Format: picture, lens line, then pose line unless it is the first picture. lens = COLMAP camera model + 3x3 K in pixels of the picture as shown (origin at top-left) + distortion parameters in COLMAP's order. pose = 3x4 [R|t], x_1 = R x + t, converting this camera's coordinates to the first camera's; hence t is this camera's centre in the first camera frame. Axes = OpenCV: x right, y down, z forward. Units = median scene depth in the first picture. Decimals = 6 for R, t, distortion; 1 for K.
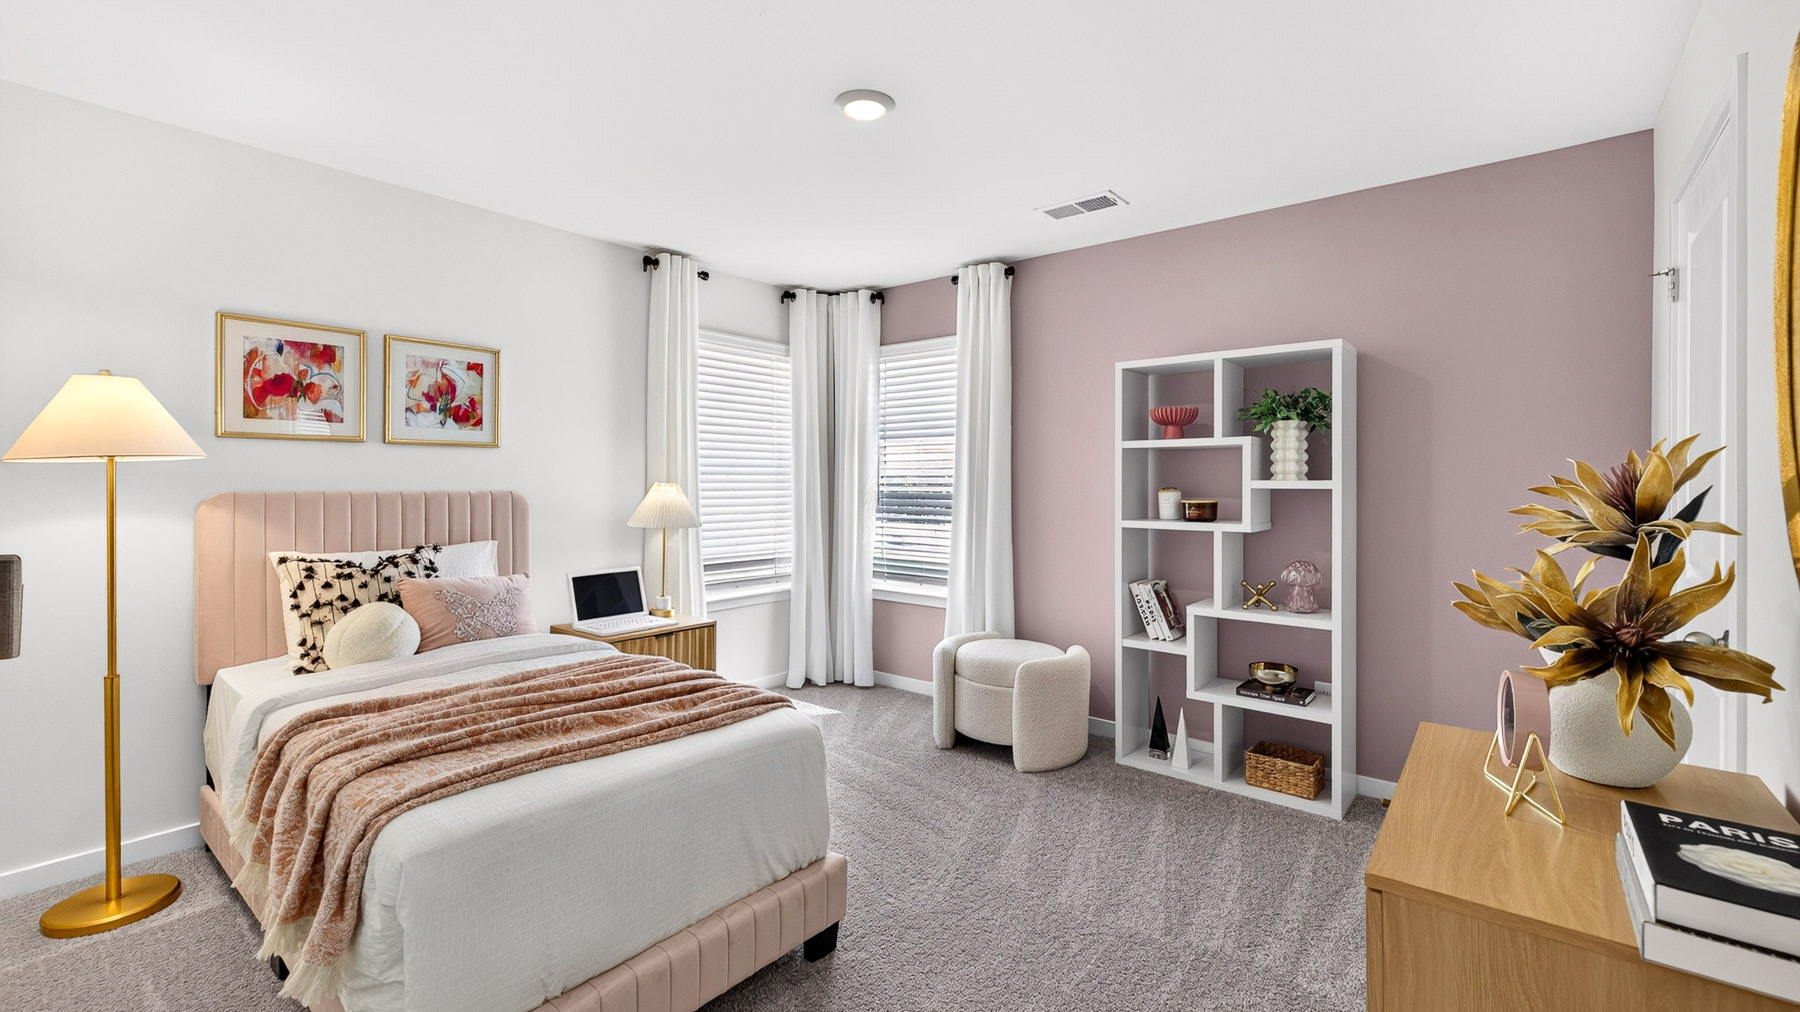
lens RADIAL K [[753.8, 0, 904.2], [0, 753.8, 491.5], [0, 0, 1]] dist [0.007714, -0.000116]
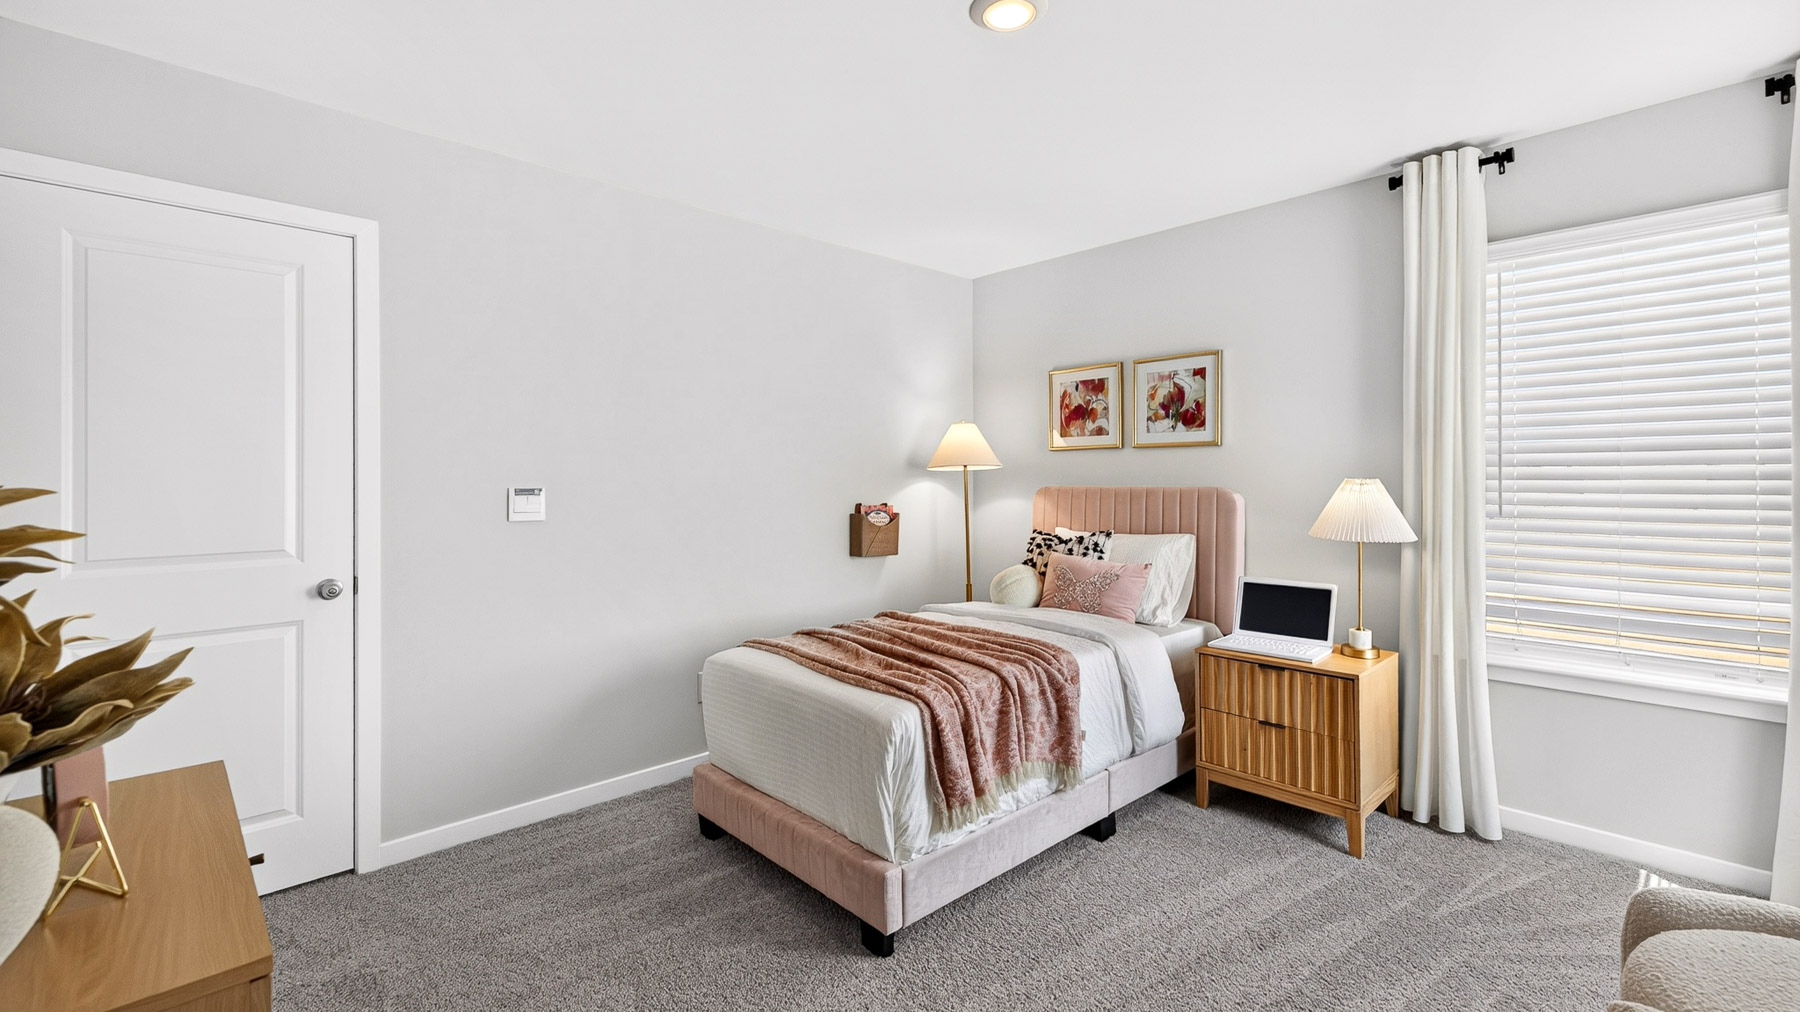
lens RADIAL K [[753.8, 0, 904.2], [0, 753.8, 491.5], [0, 0, 1]] dist [0.007714, -0.000116]
pose [[-0.123783, 0.012086, -0.992236, 0.612930], [-0.011578, 0.999840, 0.013623, -0.005862], [0.992242, 0.013175, -0.123623, 0.813718]]
